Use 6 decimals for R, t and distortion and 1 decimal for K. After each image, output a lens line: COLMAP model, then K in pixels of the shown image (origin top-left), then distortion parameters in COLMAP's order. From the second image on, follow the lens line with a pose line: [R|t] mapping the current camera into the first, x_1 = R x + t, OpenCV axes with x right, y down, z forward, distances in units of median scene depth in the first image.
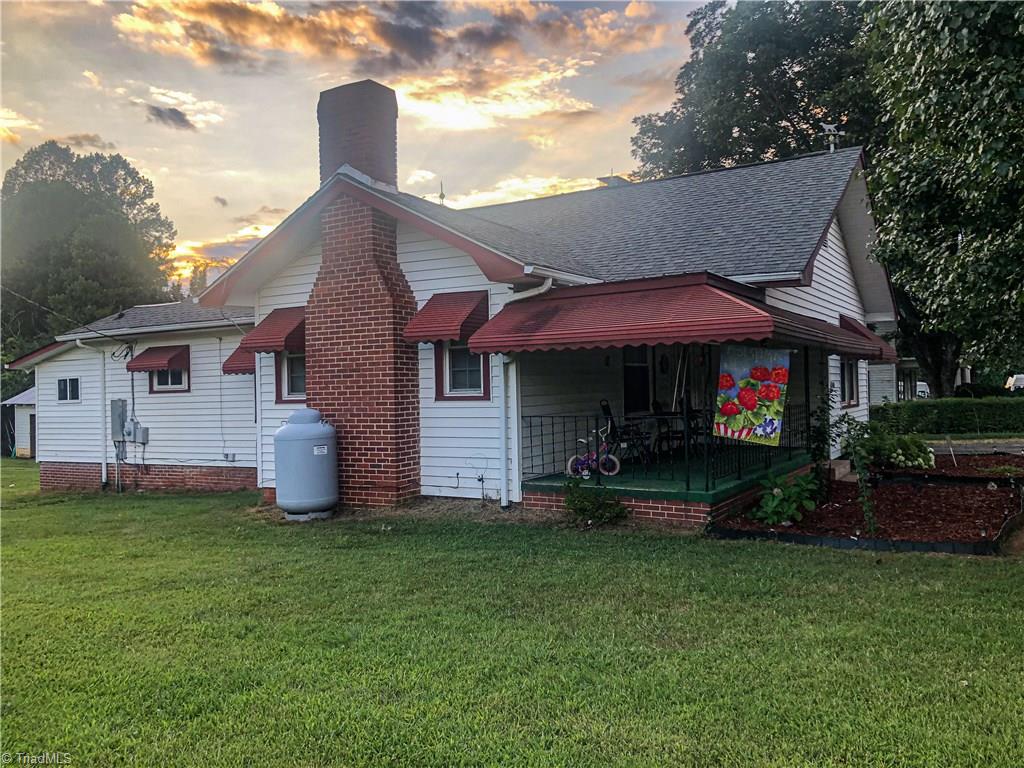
lens RADIAL K [[832.5, 0, 514.3], [0, 832.5, 380.3], [0, 0, 1]] dist [0.063136, -0.102848]
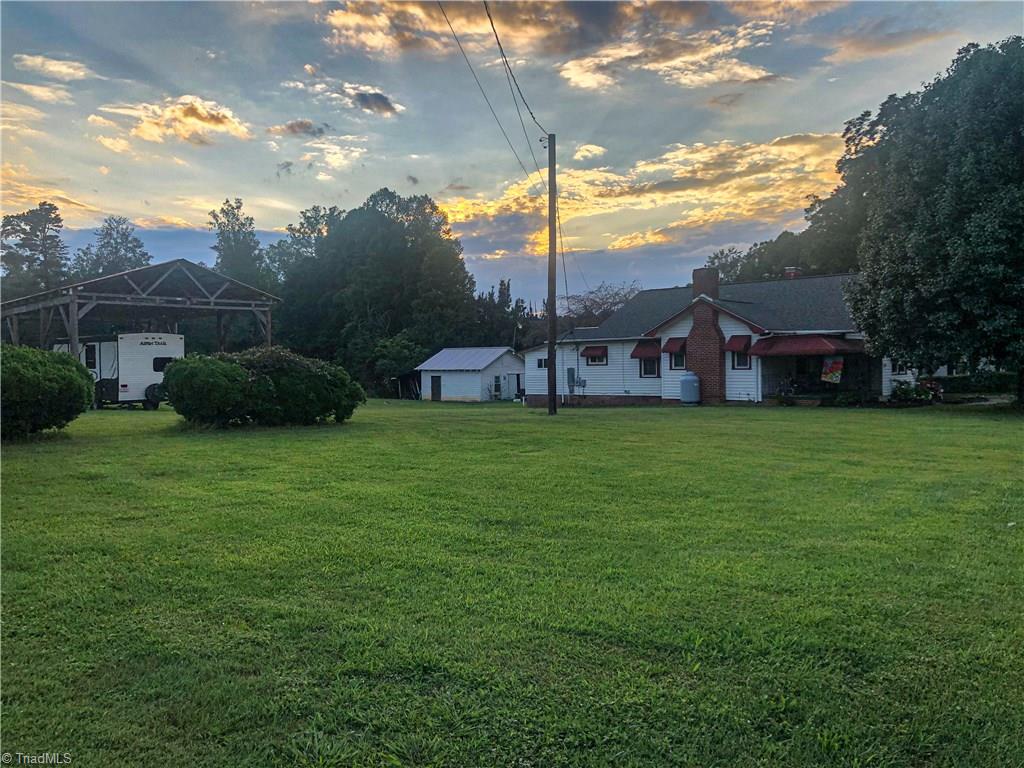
lens RADIAL K [[830.4, 0, 510.9], [0, 830.4, 374.4], [0, 0, 1]] dist [0.089573, -0.197209]
pose [[0.981225, 0.010554, -0.192579, -0.270409], [-0.004768, 0.999524, 0.030486, -0.043805], [0.192809, -0.028995, 0.980808, -1.981674]]
